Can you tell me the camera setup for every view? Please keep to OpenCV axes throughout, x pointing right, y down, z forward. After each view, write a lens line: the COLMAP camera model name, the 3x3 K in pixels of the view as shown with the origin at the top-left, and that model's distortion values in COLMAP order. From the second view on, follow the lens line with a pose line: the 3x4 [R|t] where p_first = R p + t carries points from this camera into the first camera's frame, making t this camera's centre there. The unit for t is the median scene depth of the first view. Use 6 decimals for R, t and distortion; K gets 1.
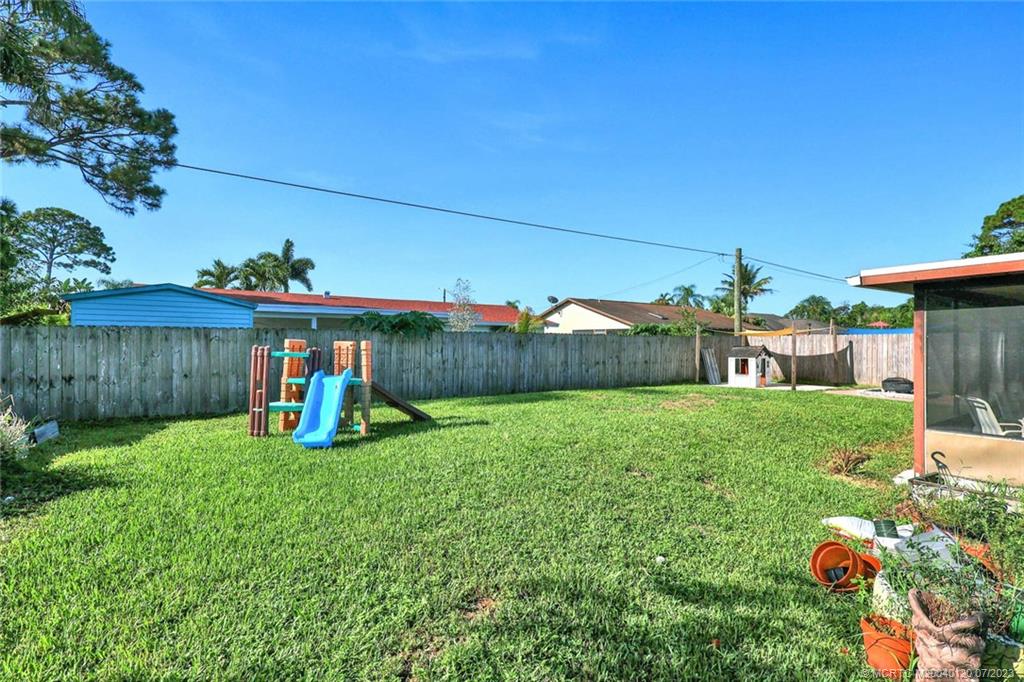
lens RADIAL K [[484.3, 0, 521.7], [0, 484.3, 342.7], [0, 0, 1]] dist [0.002324, 0.000378]
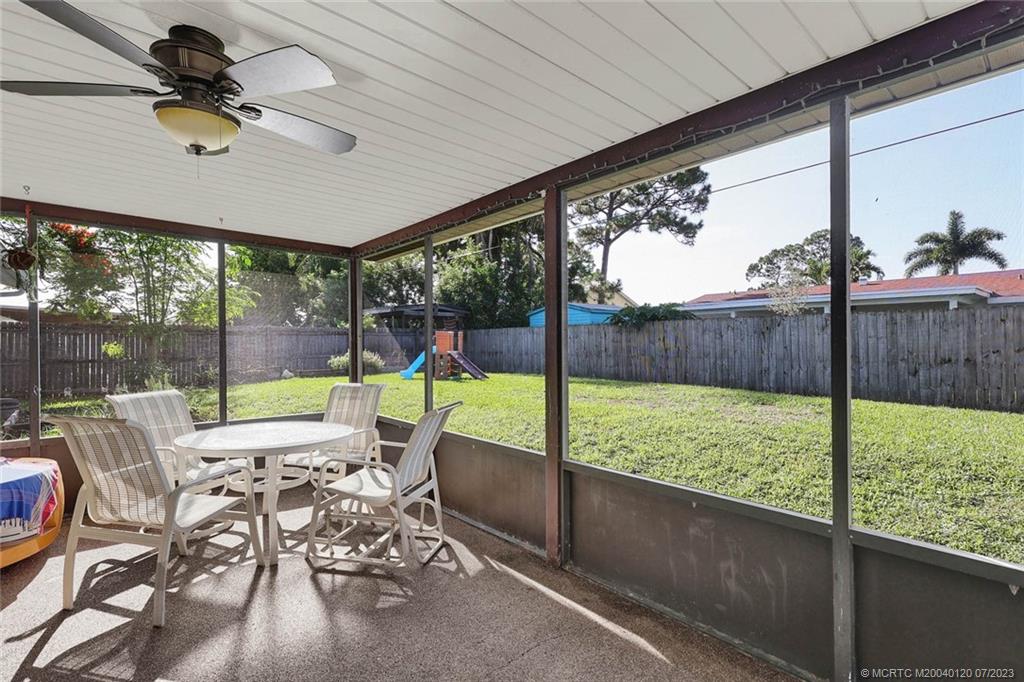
lens RADIAL K [[482.5, 0, 512.0], [0, 482.5, 341.0], [0, 0, 1]] dist [0.000464, 0.000292]
pose [[0.089089, -0.008692, -0.995986, 0.398610], [0.006287, 0.999947, -0.008164, 0.012732], [0.996004, -0.005534, 0.089139, 0.280600]]
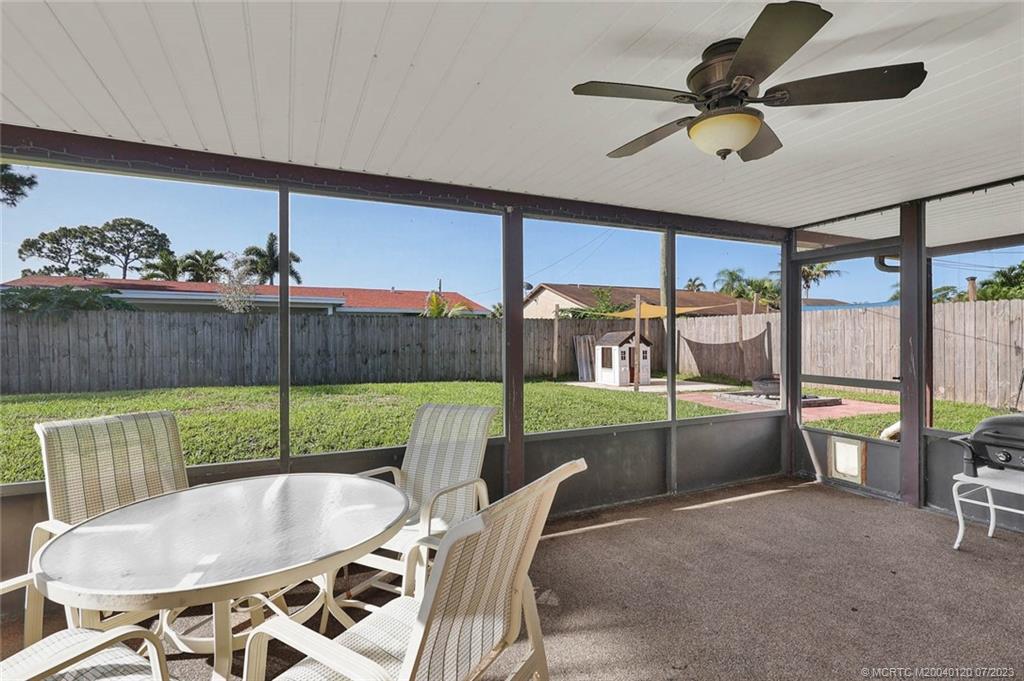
lens RADIAL K [[482.5, 0, 512.0], [0, 482.5, 340.5], [0, 0, 1]] dist [0.000464, 0.000292]
pose [[0.981331, -0.003770, -0.192290, 0.309348], [0.004897, 0.999974, 0.005386, 0.012052], [0.192265, -0.006227, 0.981323, 0.166534]]
